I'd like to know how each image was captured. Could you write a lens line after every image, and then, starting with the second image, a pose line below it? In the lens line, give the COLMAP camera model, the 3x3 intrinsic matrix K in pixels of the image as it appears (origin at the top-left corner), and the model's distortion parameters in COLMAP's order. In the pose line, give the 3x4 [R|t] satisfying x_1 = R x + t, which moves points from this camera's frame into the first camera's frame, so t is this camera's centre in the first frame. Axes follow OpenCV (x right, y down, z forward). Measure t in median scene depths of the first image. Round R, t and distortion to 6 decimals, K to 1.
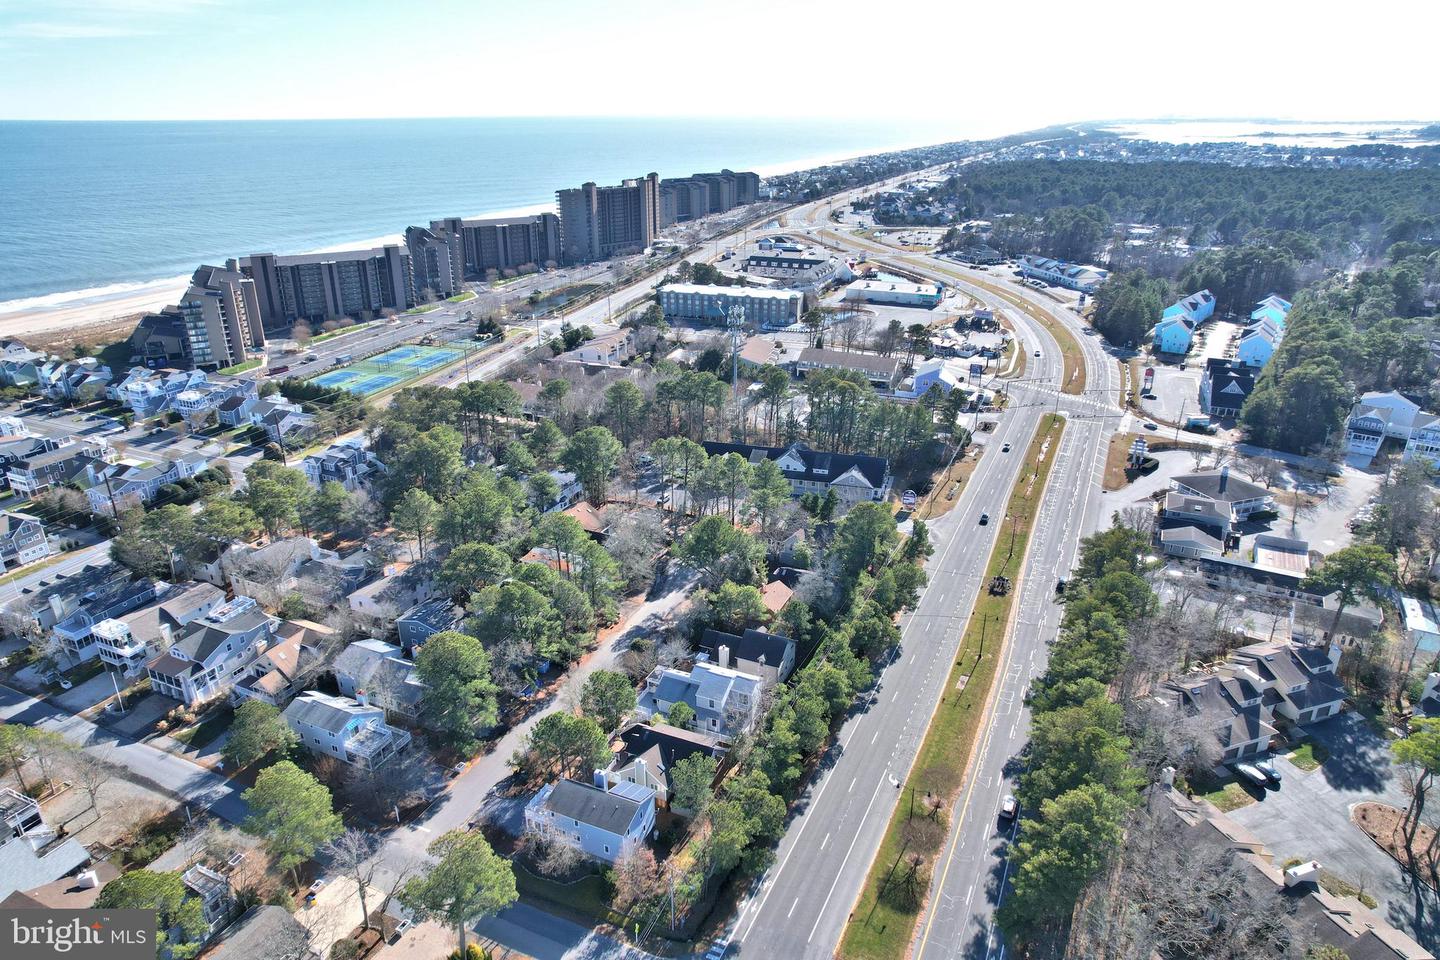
lens RADIAL K [[914.2, 0, 720.0], [0, 914.2, 480.0], [0, 0, 1]] dist [-0.081038, 0.077253]
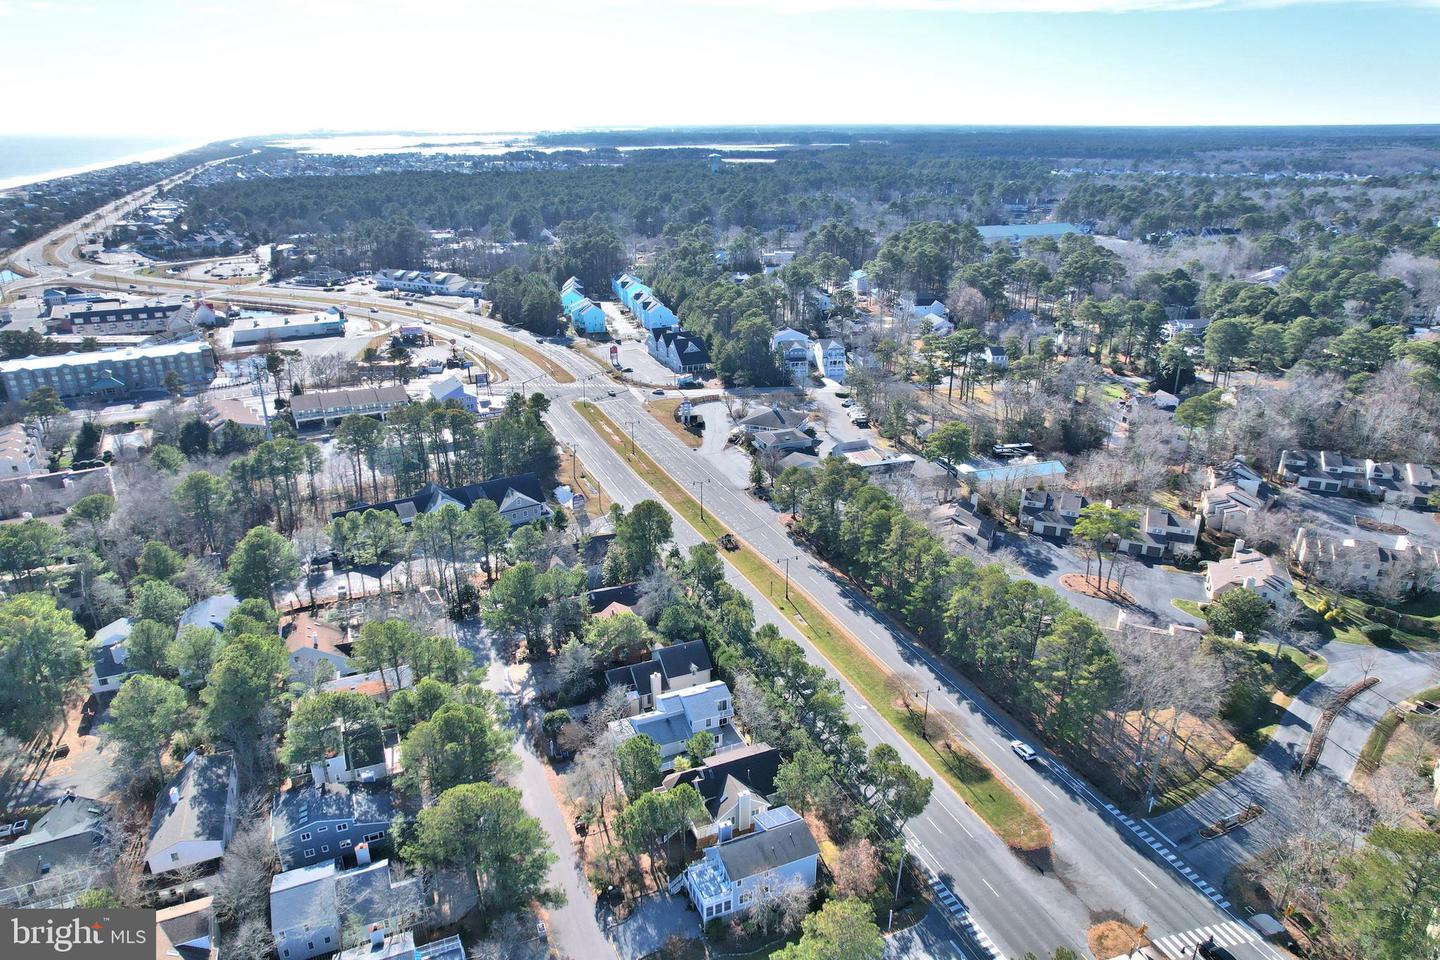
lens RADIAL K [[914.2, 0, 720.0], [0, 914.2, 480.0], [0, 0, 1]] dist [-0.081038, 0.077253]
pose [[0.677333, -0.271886, 0.683592, -0.260964], [0.281872, 0.954203, 0.100225, -0.042419], [-0.679535, 0.124800, 0.722950, 0.110945]]
